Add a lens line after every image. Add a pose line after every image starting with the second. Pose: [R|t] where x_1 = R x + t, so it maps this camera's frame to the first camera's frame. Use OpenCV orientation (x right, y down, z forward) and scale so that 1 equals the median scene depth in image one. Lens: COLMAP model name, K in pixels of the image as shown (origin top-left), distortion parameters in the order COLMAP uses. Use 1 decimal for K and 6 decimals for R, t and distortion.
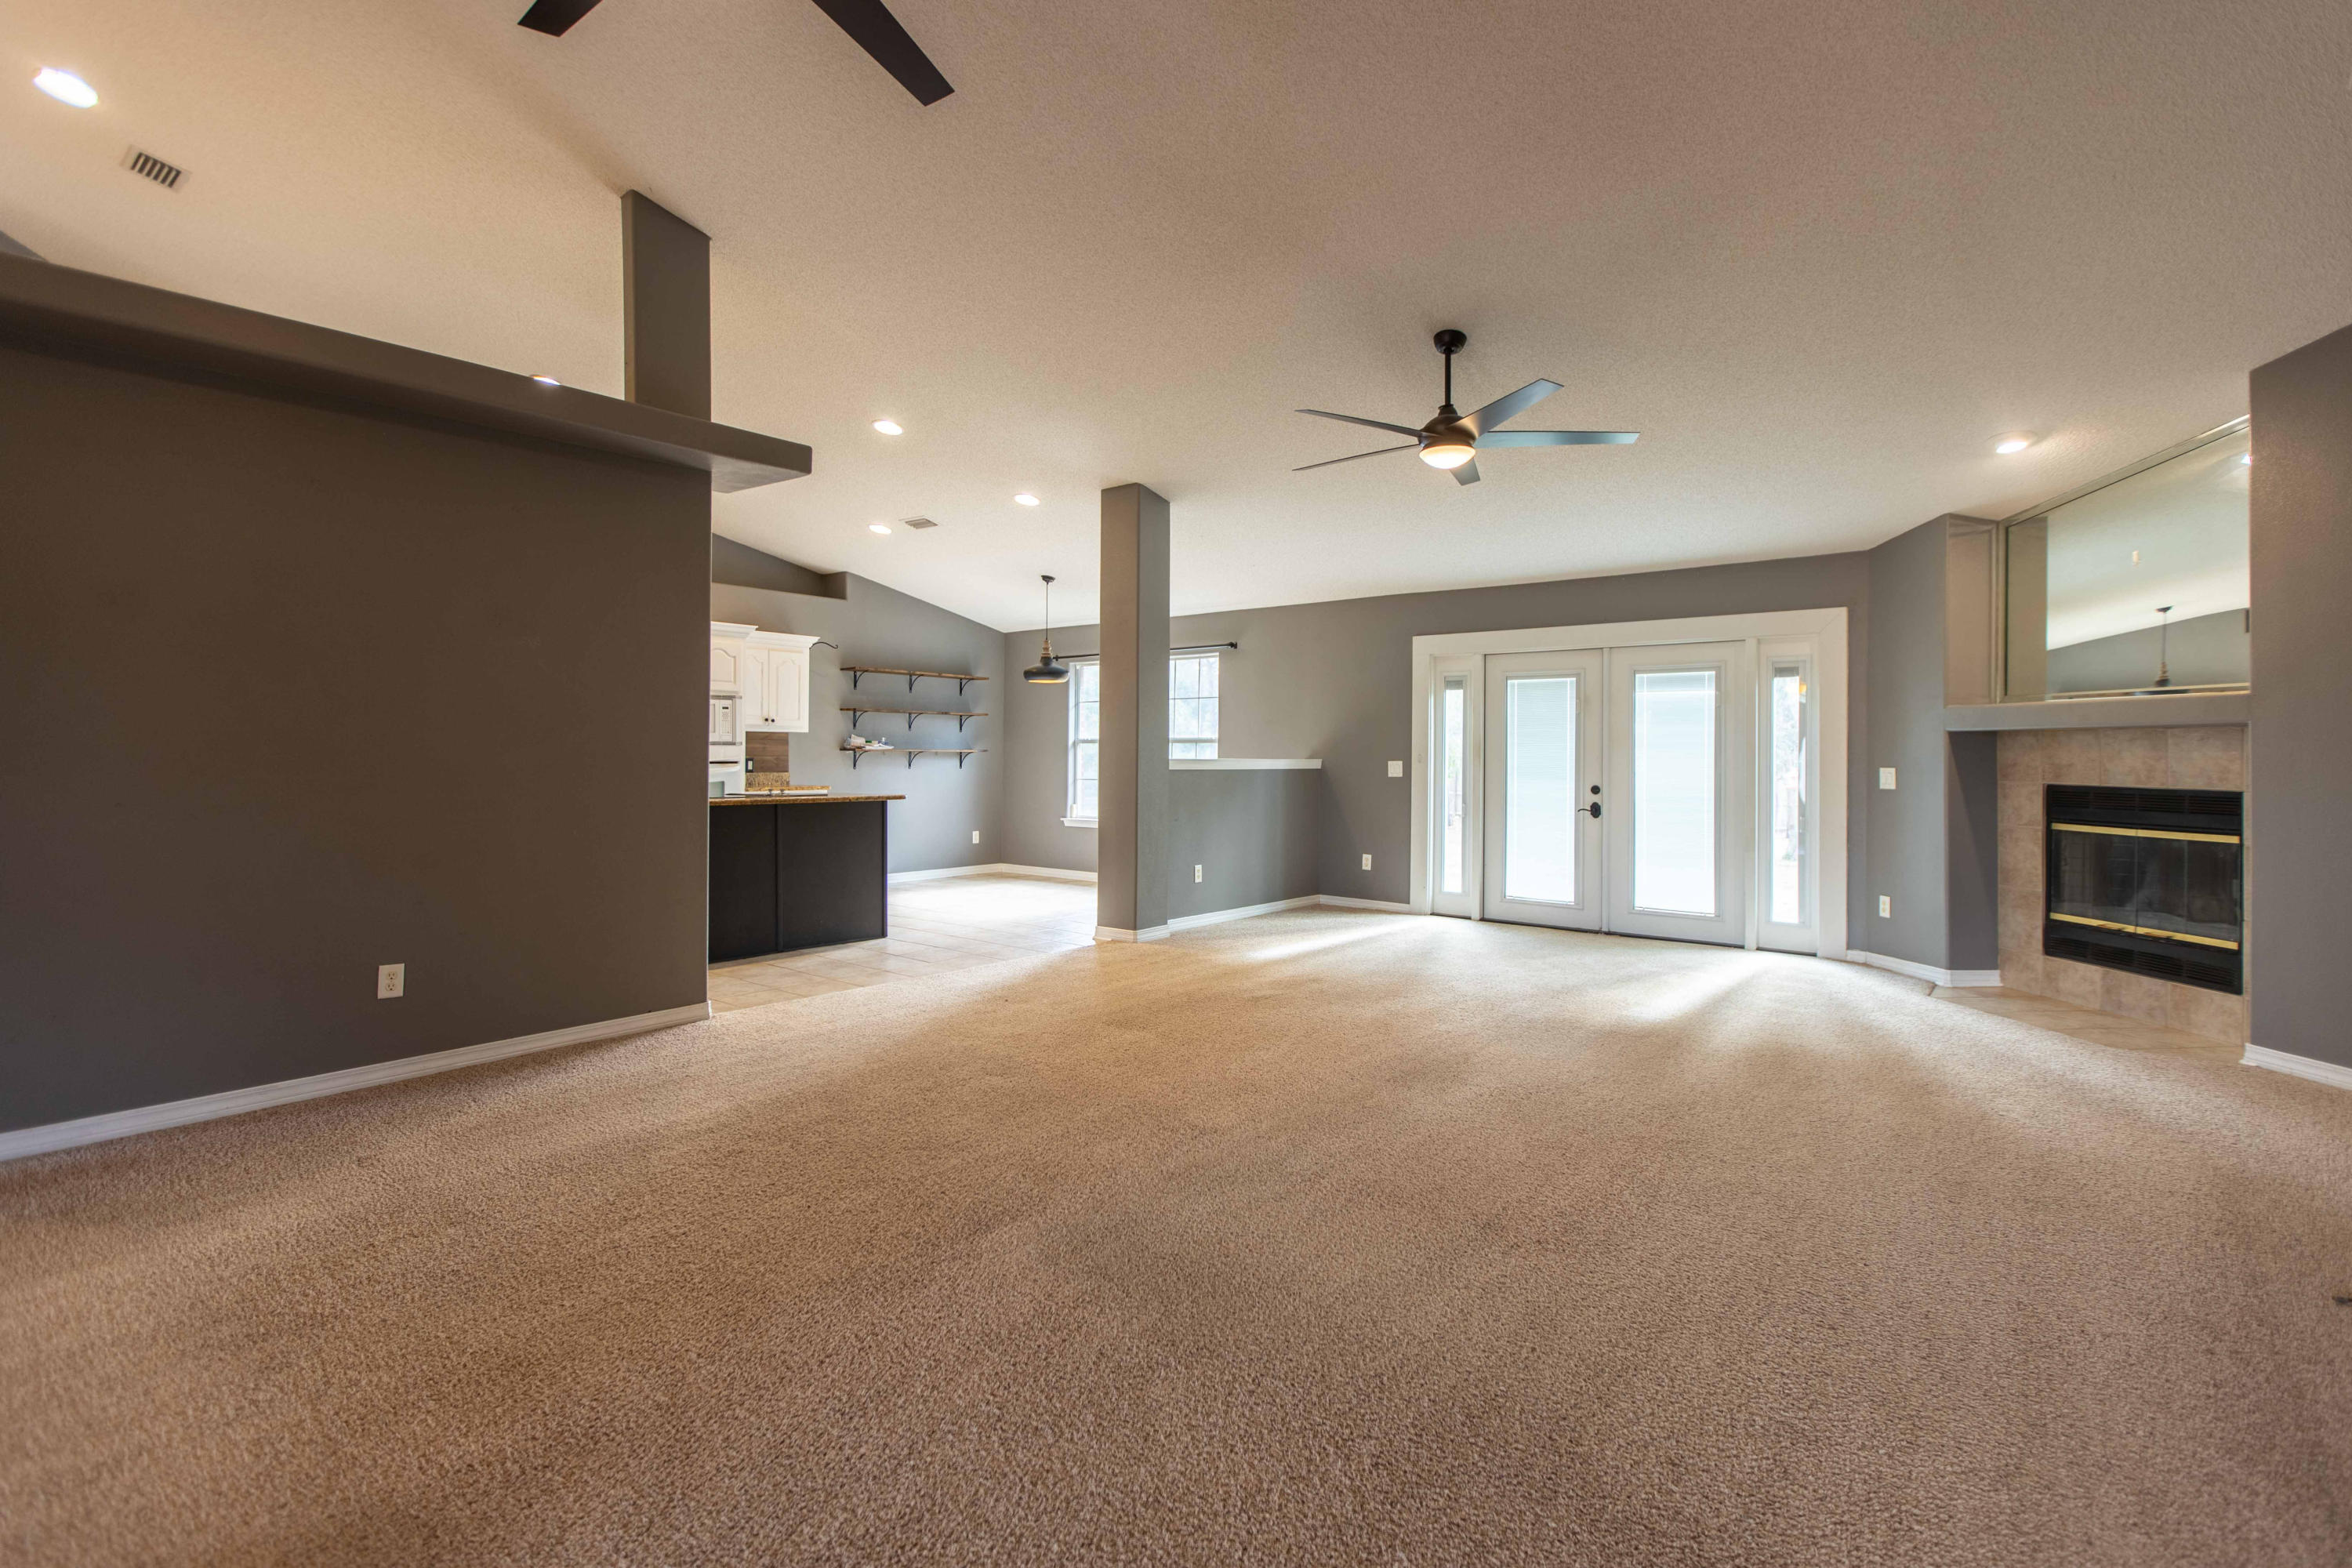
lens RADIAL K [[1081.8, 0, 1188.6], [0, 1081.8, 746.6], [0, 0, 1]] dist [-0.002069, -0.000462]
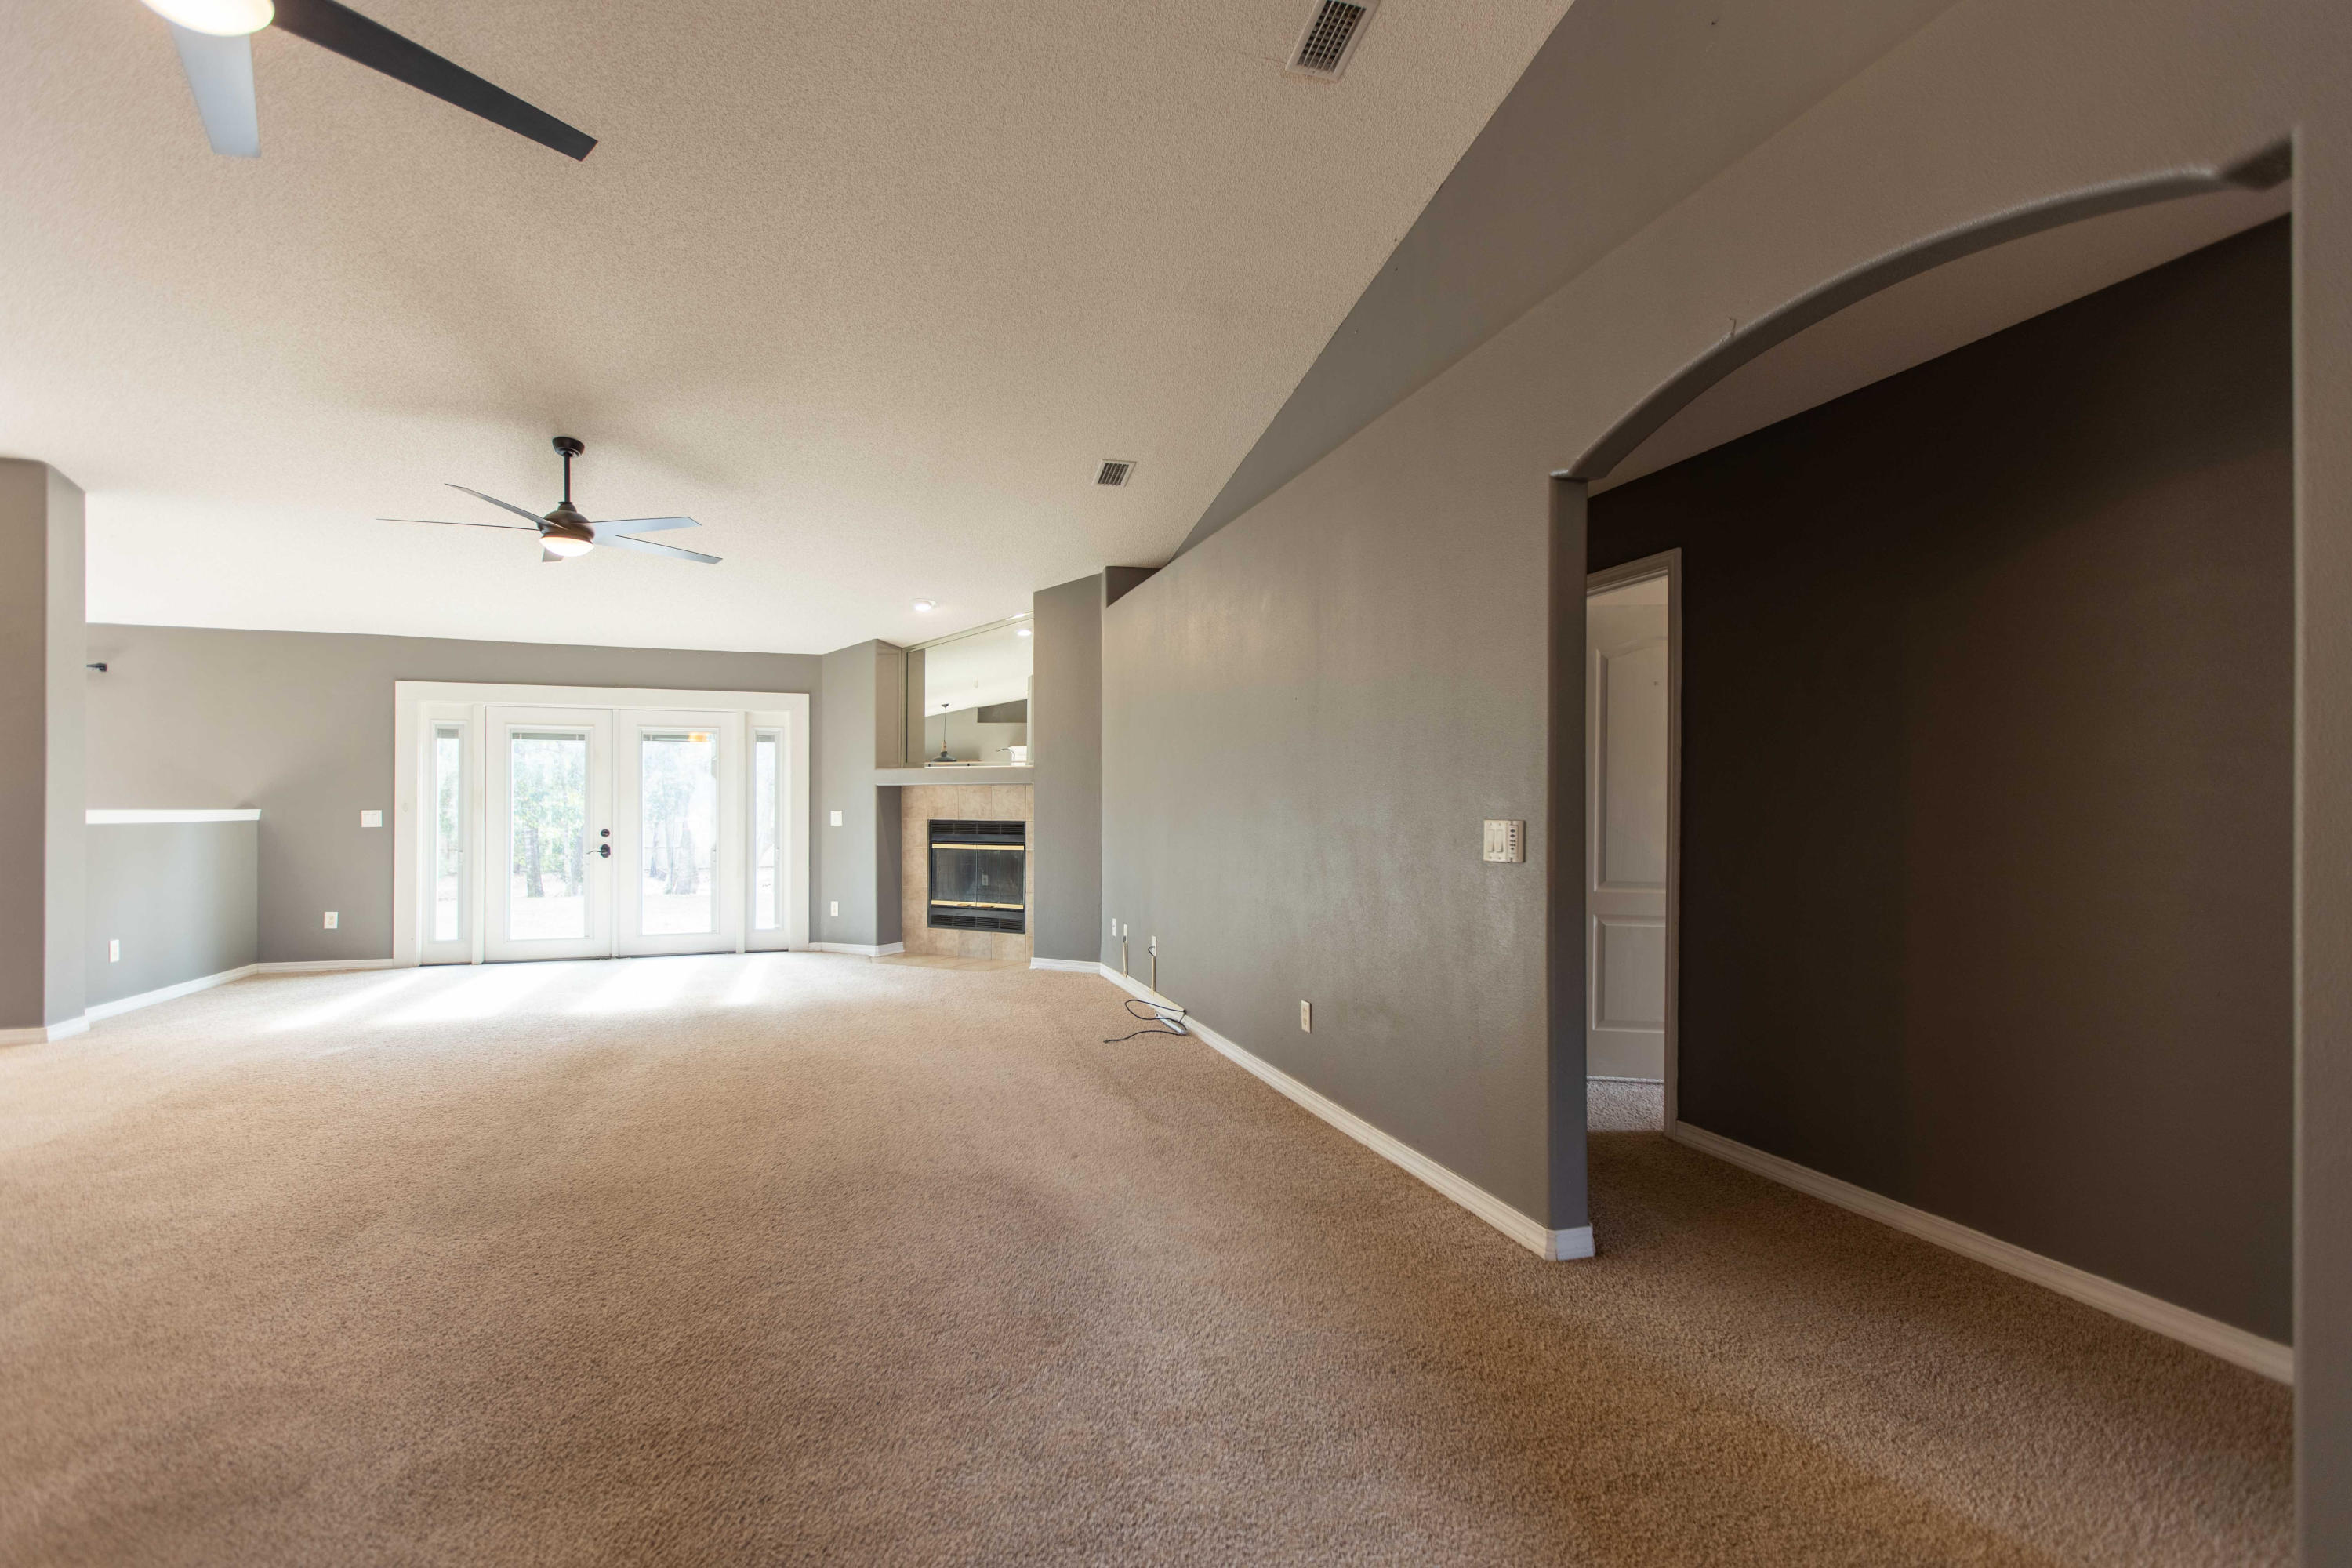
lens RADIAL K [[1054.6, 0, 1173.2], [0, 1054.6, 799.8], [0, 0, 1]] dist [0.000668, 0.000040]
pose [[0.544179, -0.003341, 0.838962, -0.310222], [-0.002105, 0.999983, 0.005348, -0.003479], [-0.838966, -0.004676, 0.544163, -0.141579]]
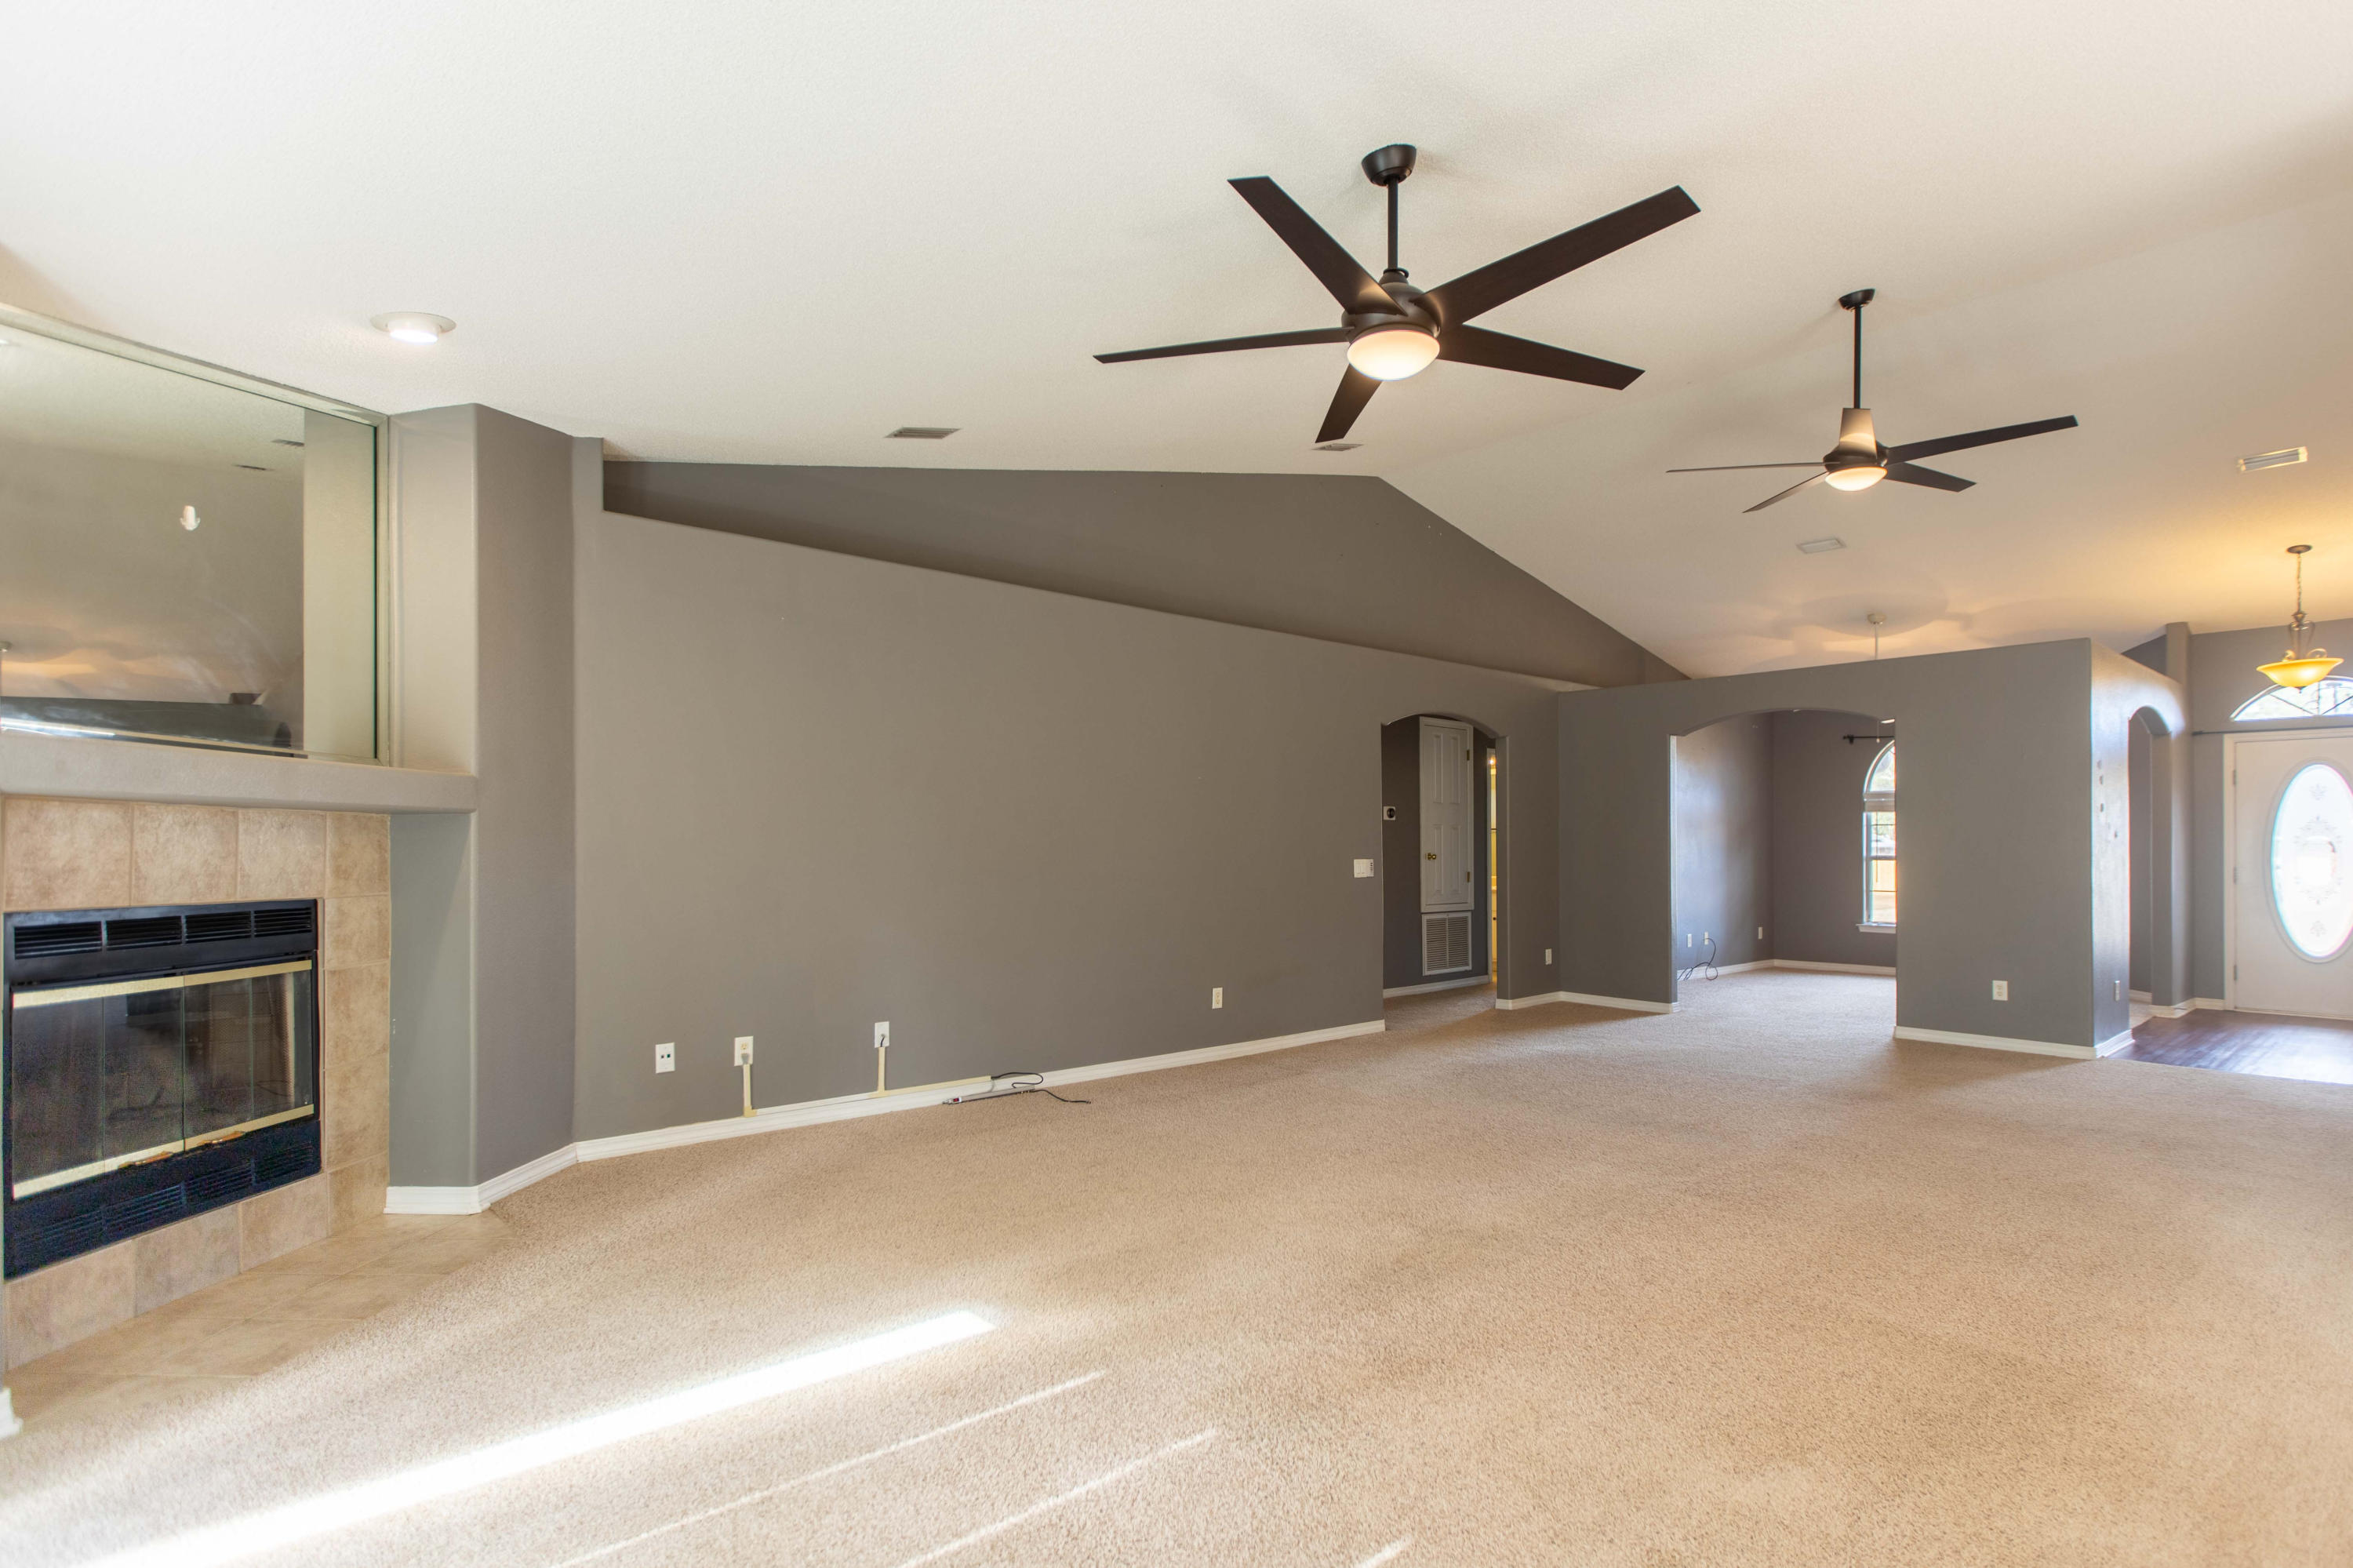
lens RADIAL K [[1216.8, 0, 1199.0], [0, 1216.8, 839.8], [0, 0, 1]] dist [0.064849, -0.027042]
pose [[-0.987892, -0.005592, 0.155042, 0.204940], [-0.007646, 0.999891, -0.012651, 0.006547], [-0.154954, -0.013684, -0.987827, 1.467883]]
